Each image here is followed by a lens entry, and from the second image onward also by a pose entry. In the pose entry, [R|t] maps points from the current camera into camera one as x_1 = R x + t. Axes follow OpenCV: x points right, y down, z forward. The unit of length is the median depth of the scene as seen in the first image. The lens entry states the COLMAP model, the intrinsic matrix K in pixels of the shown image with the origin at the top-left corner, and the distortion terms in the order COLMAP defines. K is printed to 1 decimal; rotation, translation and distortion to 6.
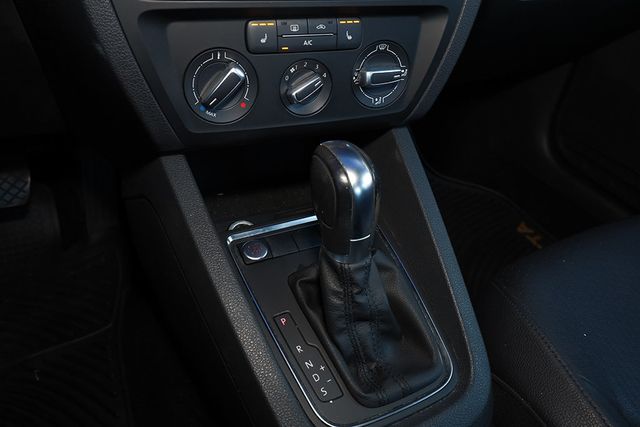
lens RADIAL K [[473.6, 0, 321.7], [0, 473.6, 209.7], [0, 0, 1]] dist [0.018786, -0.004123]
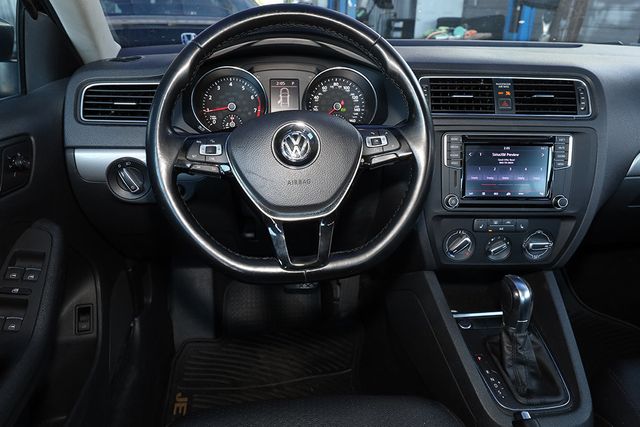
lens RADIAL K [[473.6, 0, 321.1], [0, 473.6, 209.1], [0, 0, 1]] dist [0.018786, -0.004123]
pose [[0.943160, 0.076405, -0.323436, -0.111899], [-0.153010, 0.963762, -0.218518, 0.165689], [0.295019, 0.255586, 0.920673, -1.280838]]
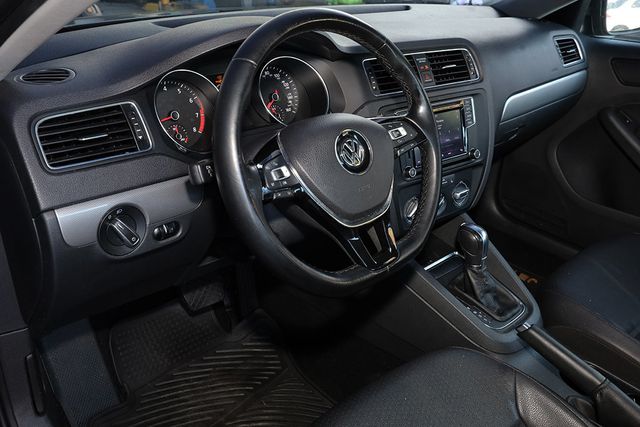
lens RADIAL K [[571.3, 0, 323.8], [0, 571.3, 208.0], [0, 0, 1]] dist [-0.014435, 0.010549]
pose [[0.954311, -0.158095, 0.253567, -1.376905], [0.199088, 0.969195, -0.145000, 0.065112], [-0.222832, 0.188857, 0.956388, -1.682880]]
